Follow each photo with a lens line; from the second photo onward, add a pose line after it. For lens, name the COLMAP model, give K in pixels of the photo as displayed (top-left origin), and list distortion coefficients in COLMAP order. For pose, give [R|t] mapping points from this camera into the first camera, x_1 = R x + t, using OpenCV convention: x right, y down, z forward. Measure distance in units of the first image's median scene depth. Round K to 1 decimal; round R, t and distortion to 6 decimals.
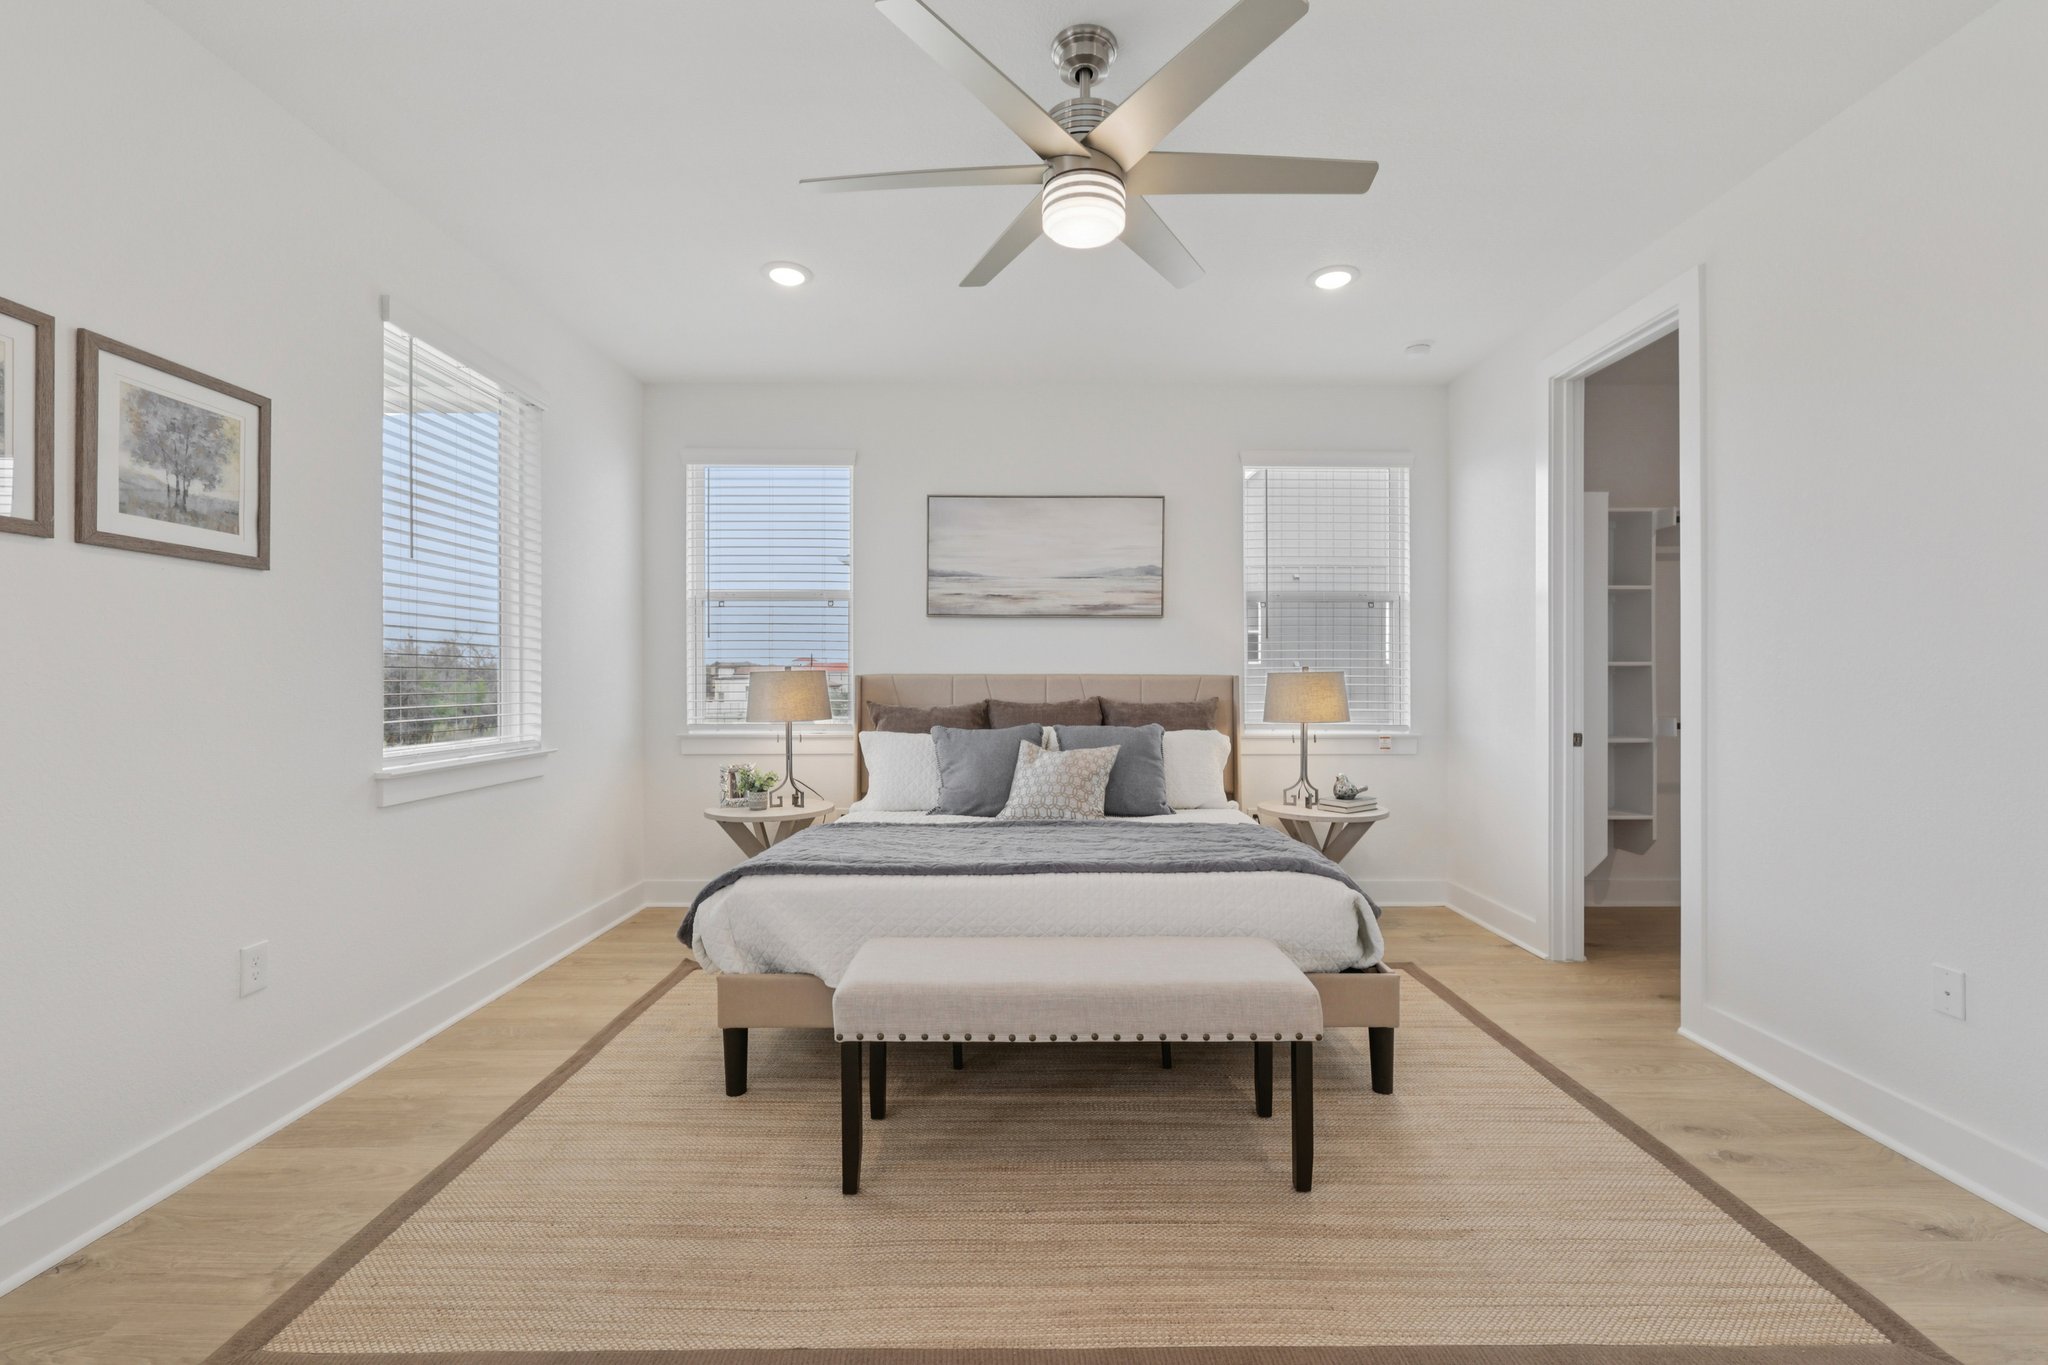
lens RADIAL K [[863.8, 0, 1032.4], [0, 863.8, 684.7], [0, 0, 1]] dist [-0.001541, 0.000079]
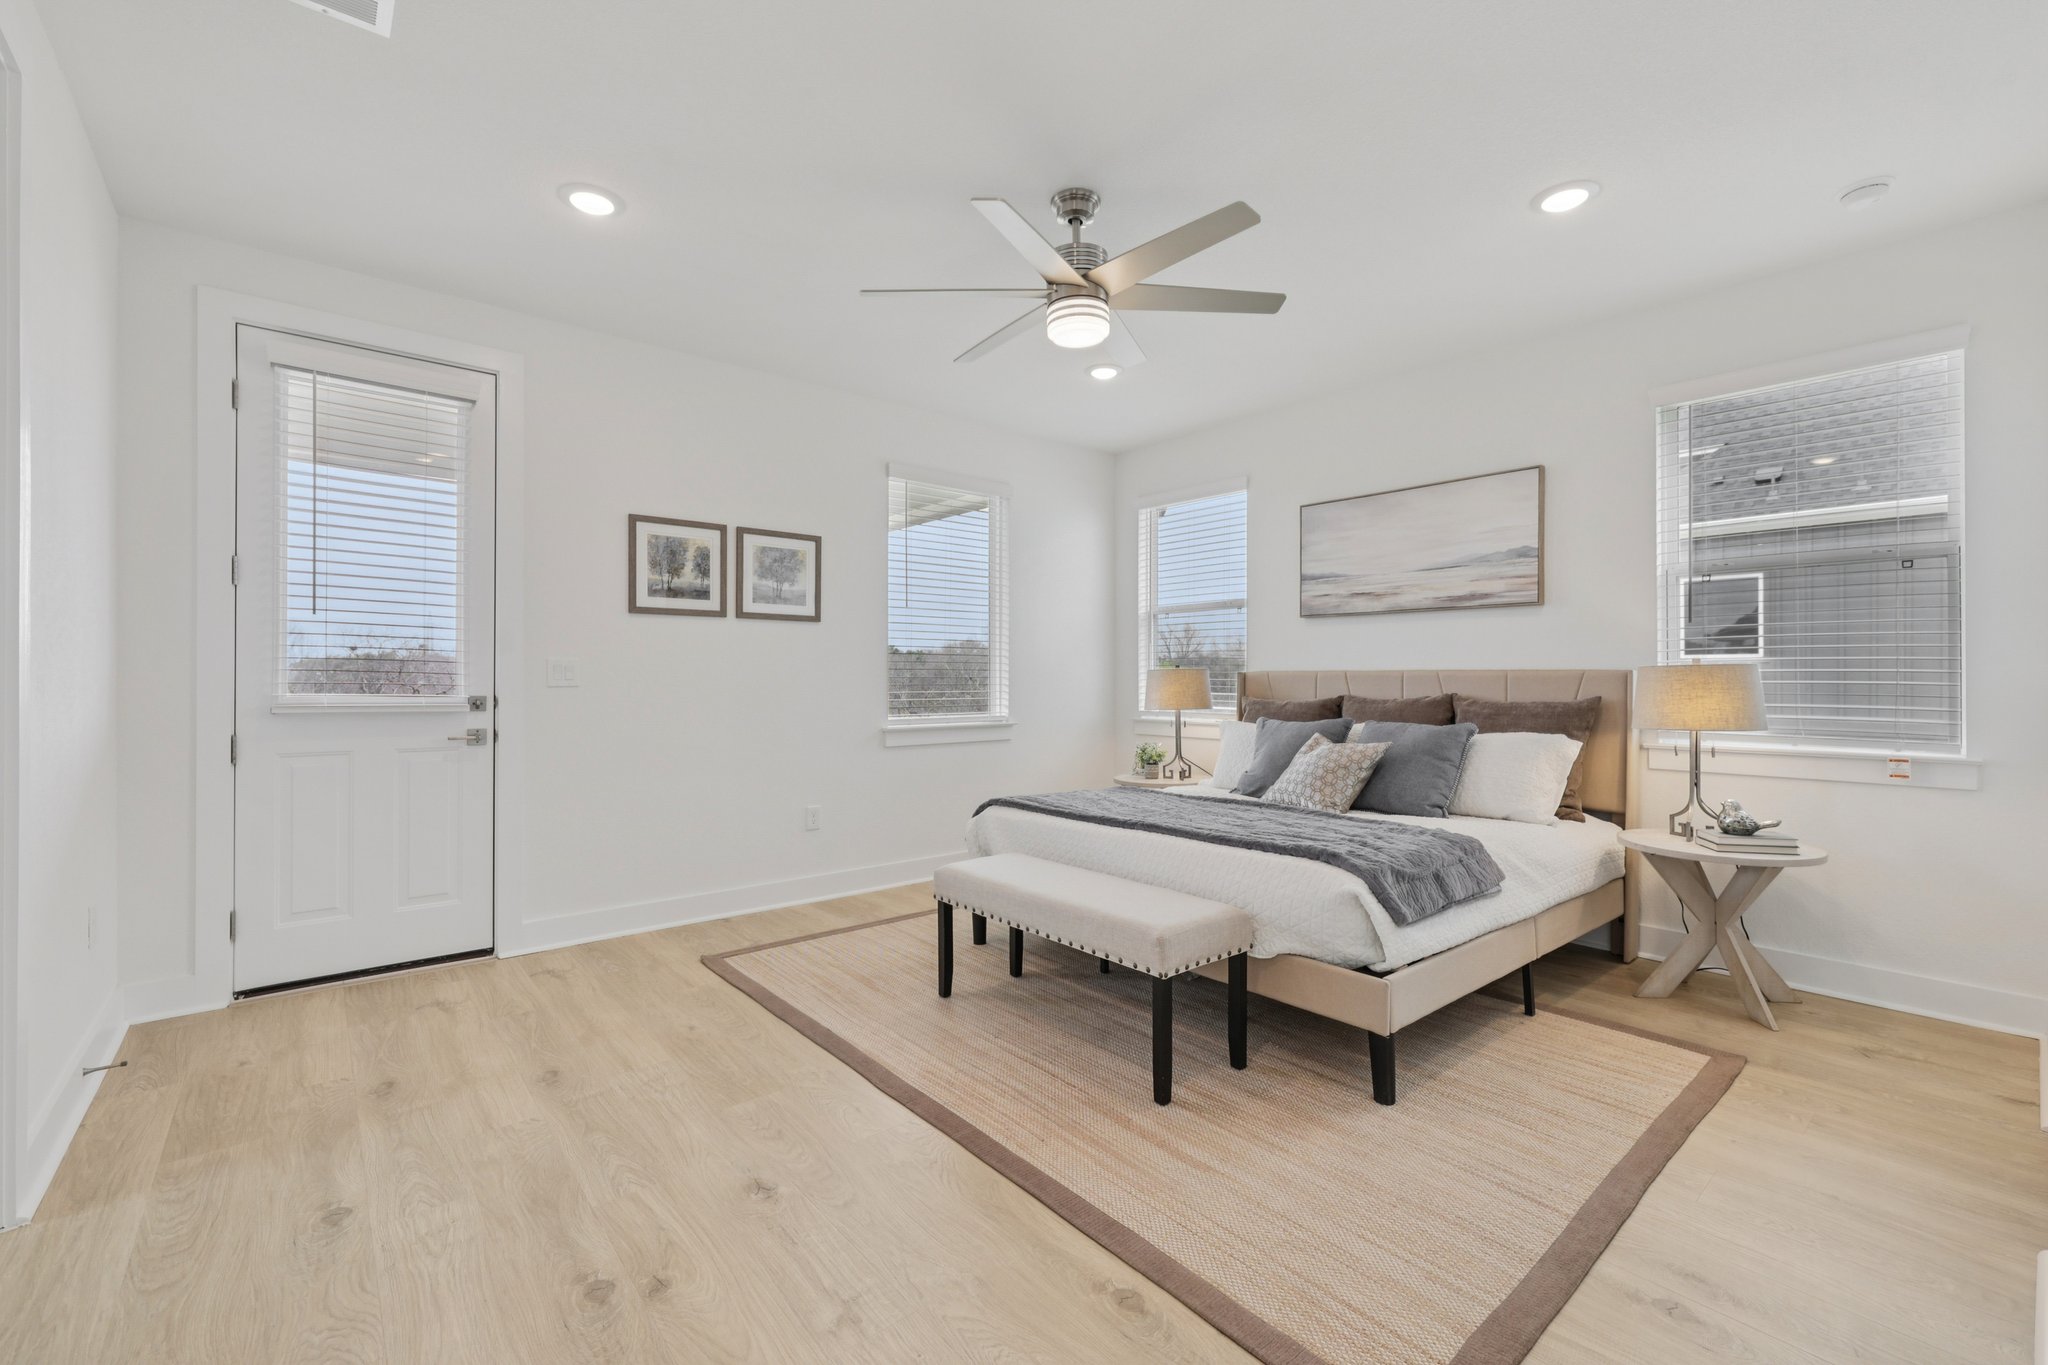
lens RADIAL K [[864.8, 0, 1024.0], [0, 864.8, 682.5], [0, 0, 1]] dist [-0.000594, -0.000099]
pose [[0.636044, 0.003473, -0.771645, 0.621863], [-0.004076, 0.999991, 0.001142, 0.003051], [0.771642, 0.002419, 0.636053, 0.053542]]
